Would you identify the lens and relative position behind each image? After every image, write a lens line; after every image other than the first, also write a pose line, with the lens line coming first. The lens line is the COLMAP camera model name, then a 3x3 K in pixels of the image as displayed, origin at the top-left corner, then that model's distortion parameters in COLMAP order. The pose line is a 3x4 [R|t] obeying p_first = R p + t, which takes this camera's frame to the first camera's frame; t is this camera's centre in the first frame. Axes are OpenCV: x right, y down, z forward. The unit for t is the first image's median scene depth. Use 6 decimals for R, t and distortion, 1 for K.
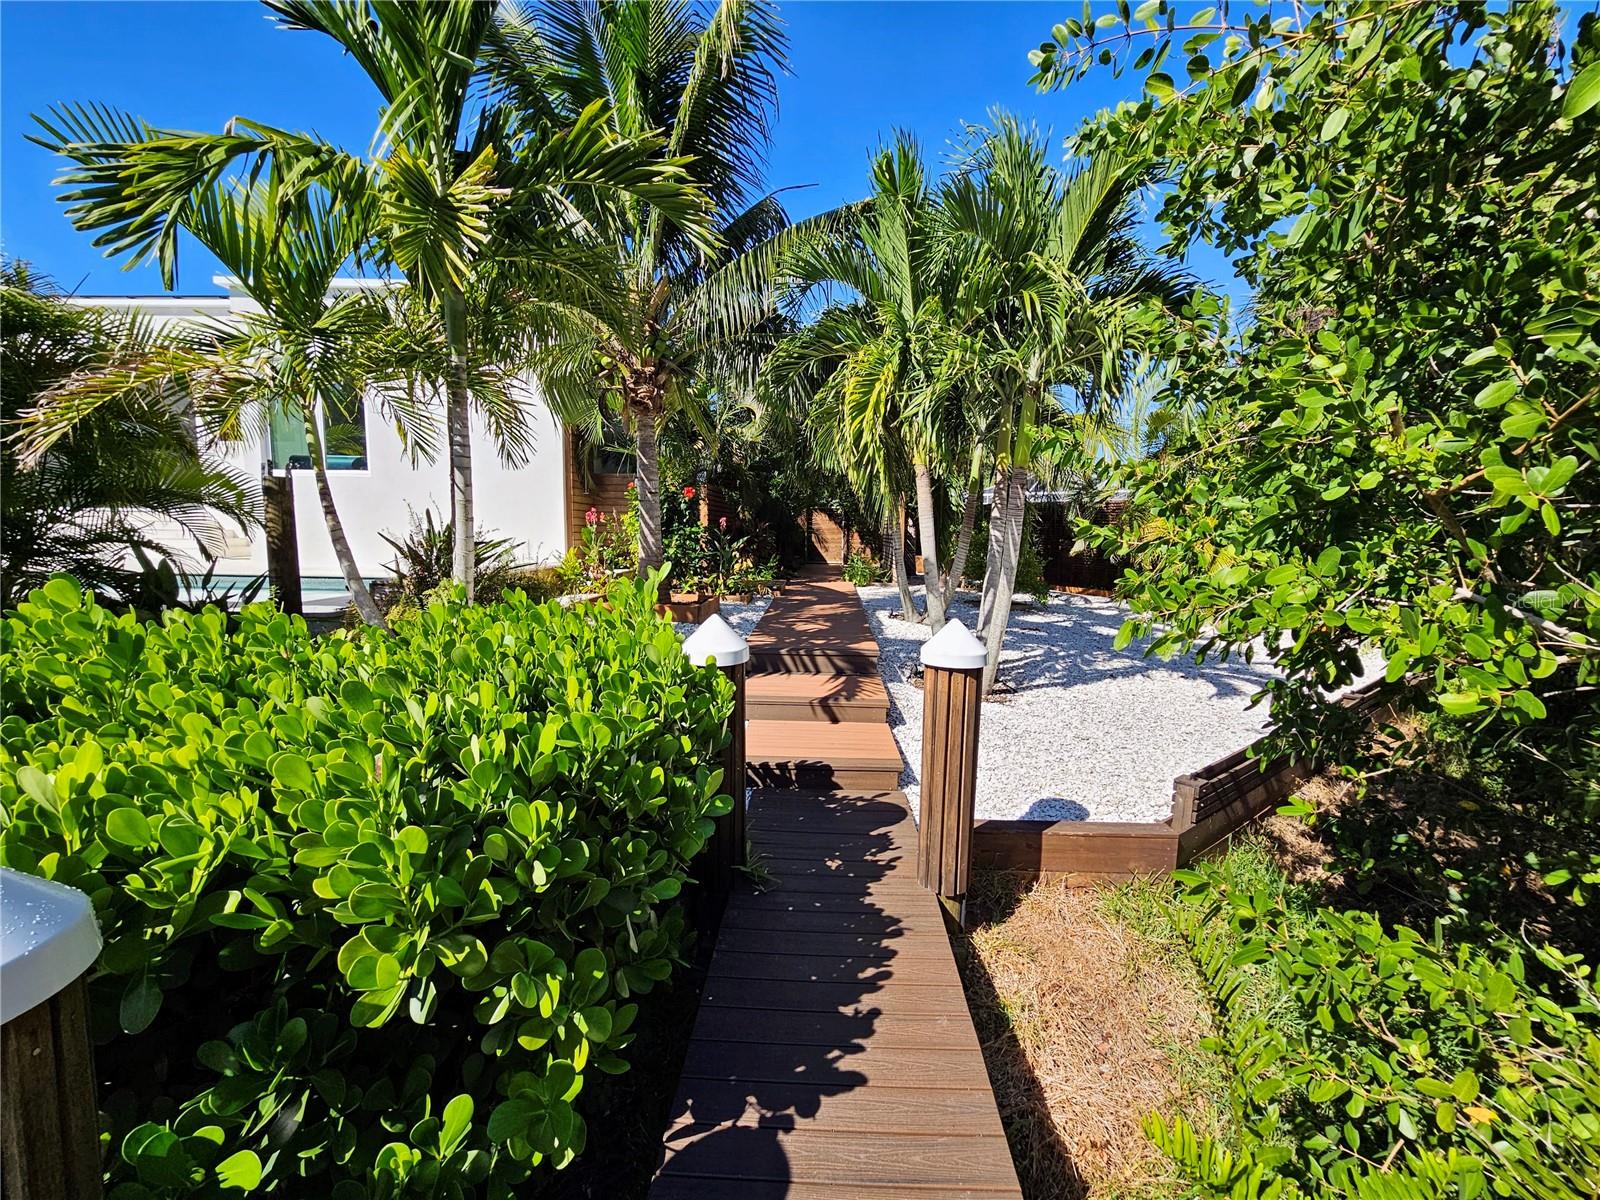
lens RADIAL K [[653.2, 0, 799.3], [0, 653.2, 604.5], [0, 0, 1]] dist [-0.002382, -0.000756]
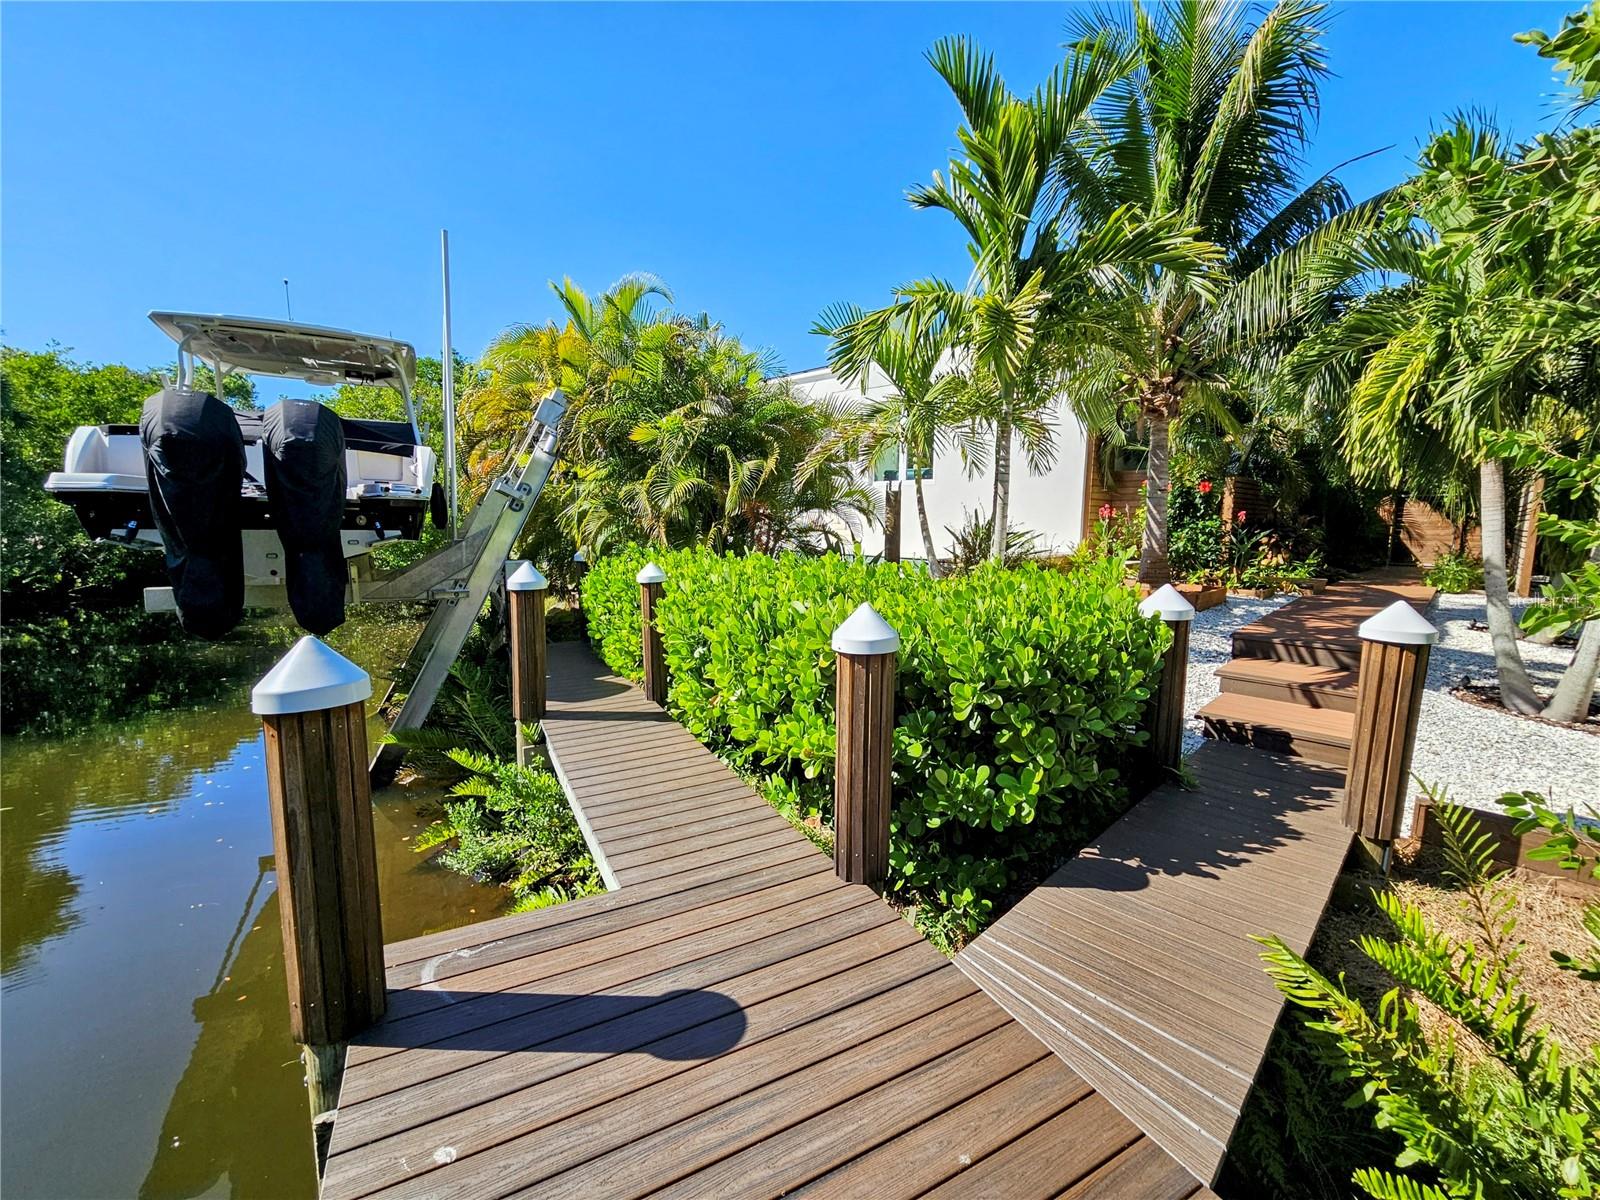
lens RADIAL K [[653.2, 0, 795.6], [0, 653.2, 602.0], [0, 0, 1]] dist [-0.002382, -0.000756]
pose [[0.721481, 0.078887, -0.687926, 0.164788], [-0.075445, 0.996530, 0.035150, 0.040471], [0.688312, 0.026540, 0.724929, -0.352421]]
